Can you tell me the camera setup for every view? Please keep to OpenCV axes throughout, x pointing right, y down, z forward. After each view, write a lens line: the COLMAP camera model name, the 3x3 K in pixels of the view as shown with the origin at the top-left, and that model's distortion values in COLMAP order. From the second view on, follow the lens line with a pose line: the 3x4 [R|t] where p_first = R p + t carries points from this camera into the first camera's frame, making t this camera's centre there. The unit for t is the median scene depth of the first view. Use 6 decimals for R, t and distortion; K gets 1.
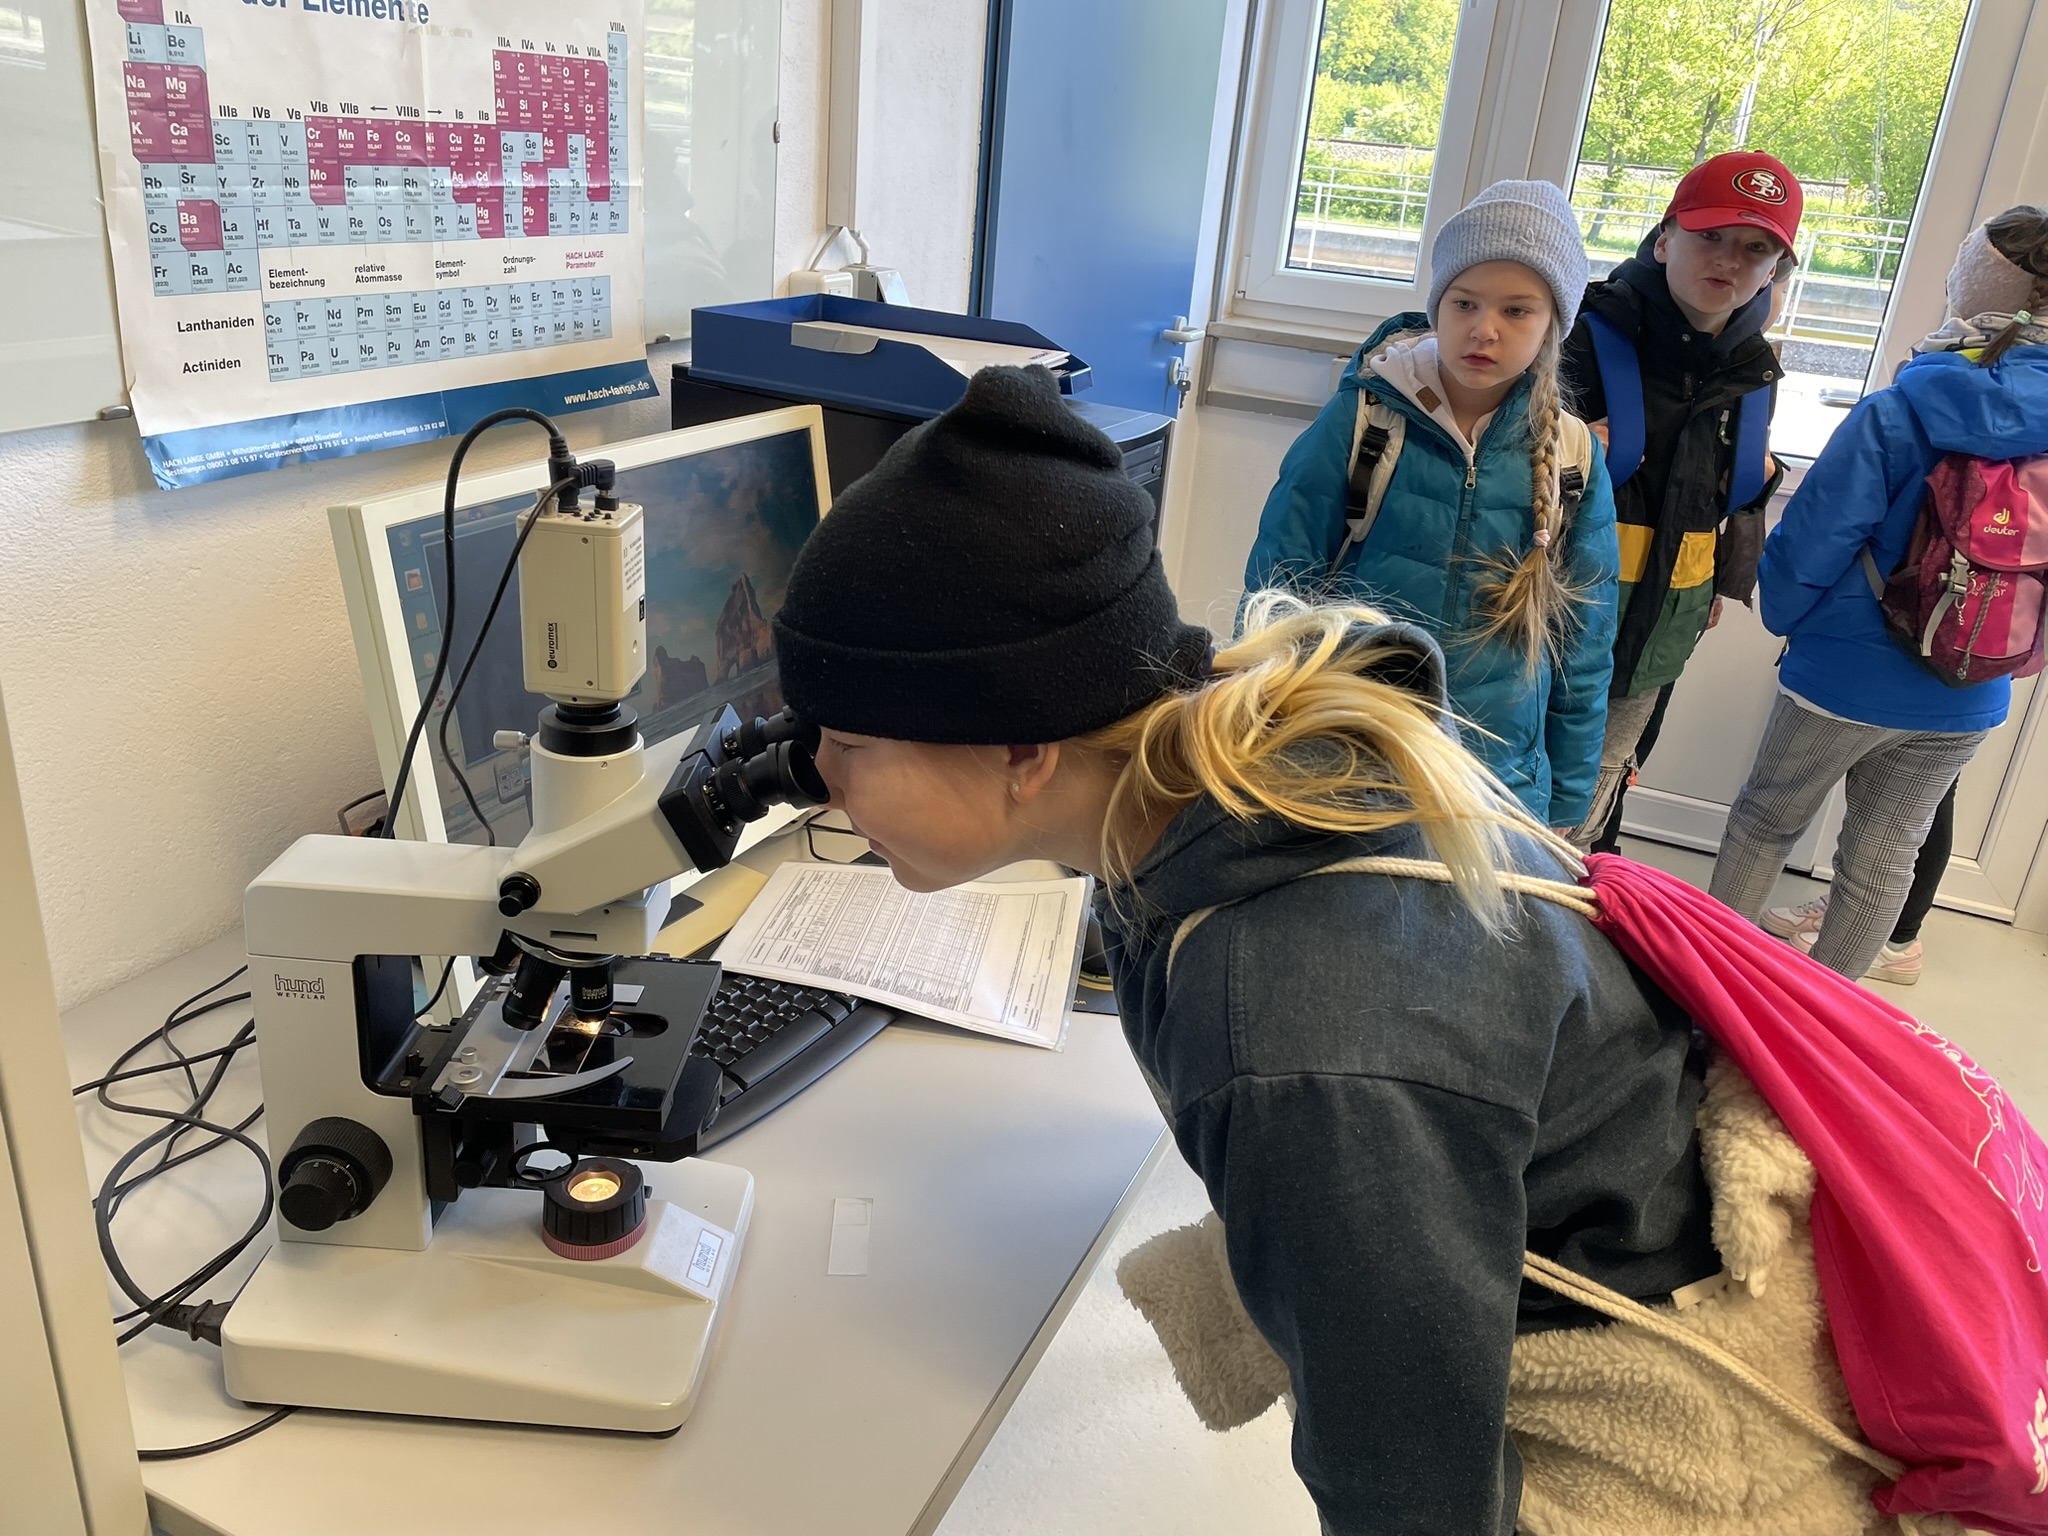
lens RADIAL K [[1536.0, 0, 1024.0], [0, 1536.0, 768.0], [0, 0, 1]] dist [0.107042, -0.109682]
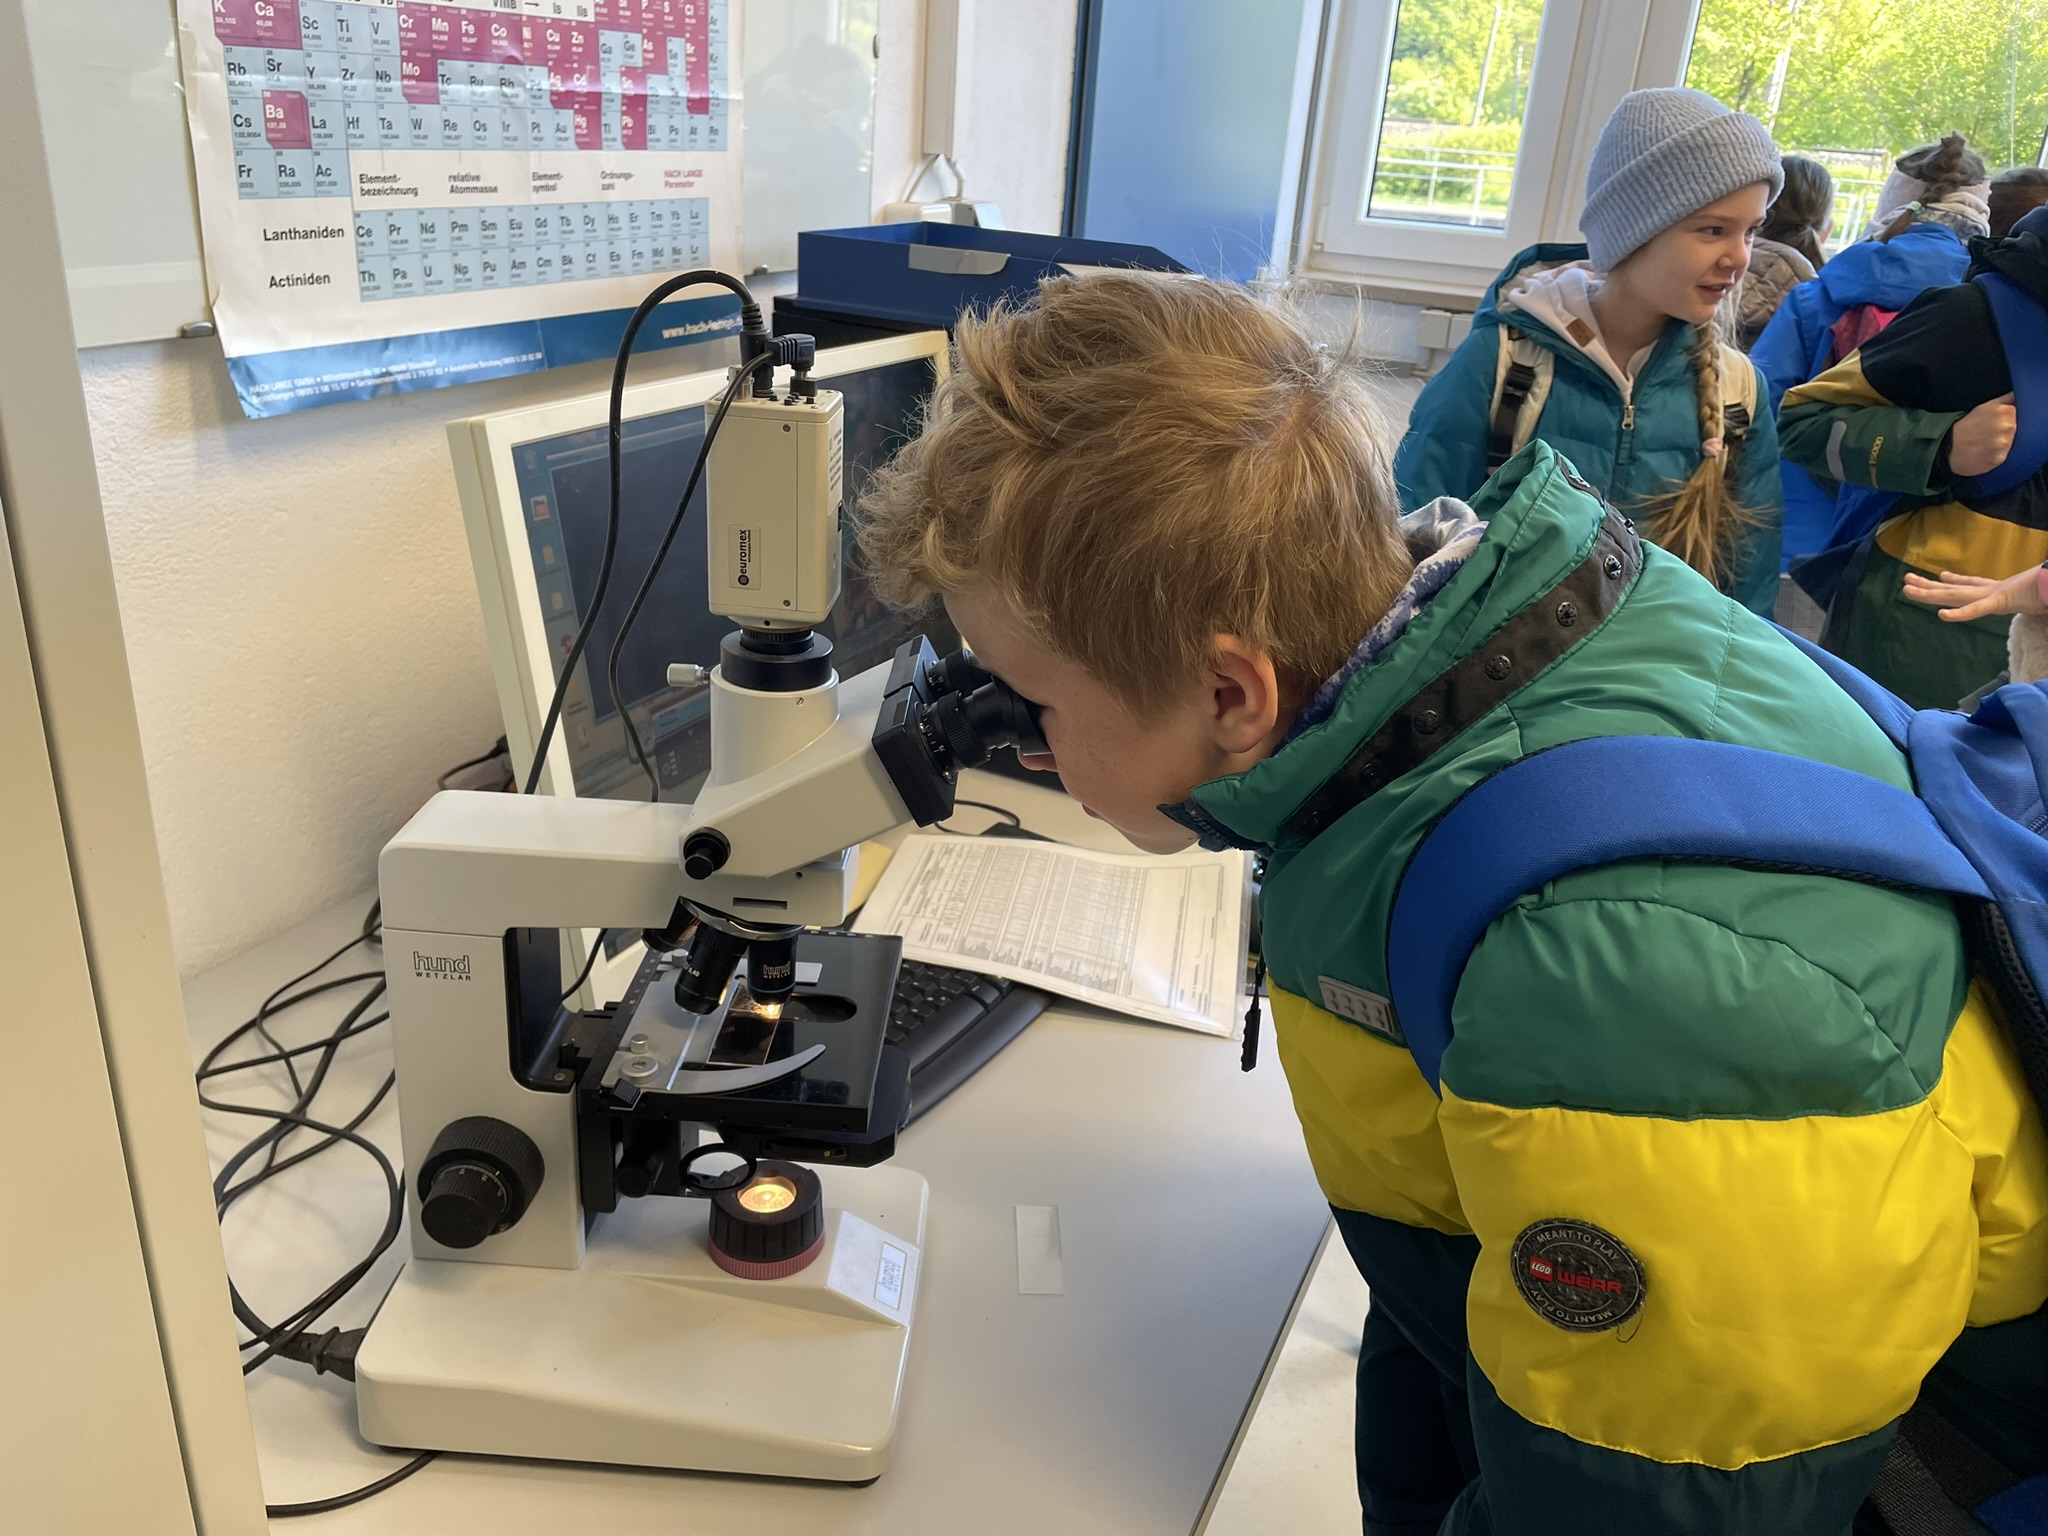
lens RADIAL K [[1552.7, 0, 1024.0], [0, 1552.7, 768.0], [0, 0, 1]] dist [0.104883, -0.111055]
pose [[0.999782, -0.009923, -0.018371, -0.095645], [0.010058, 0.999923, 0.007232, 0.021336], [0.018298, -0.007415, 0.999805, 0.107038]]
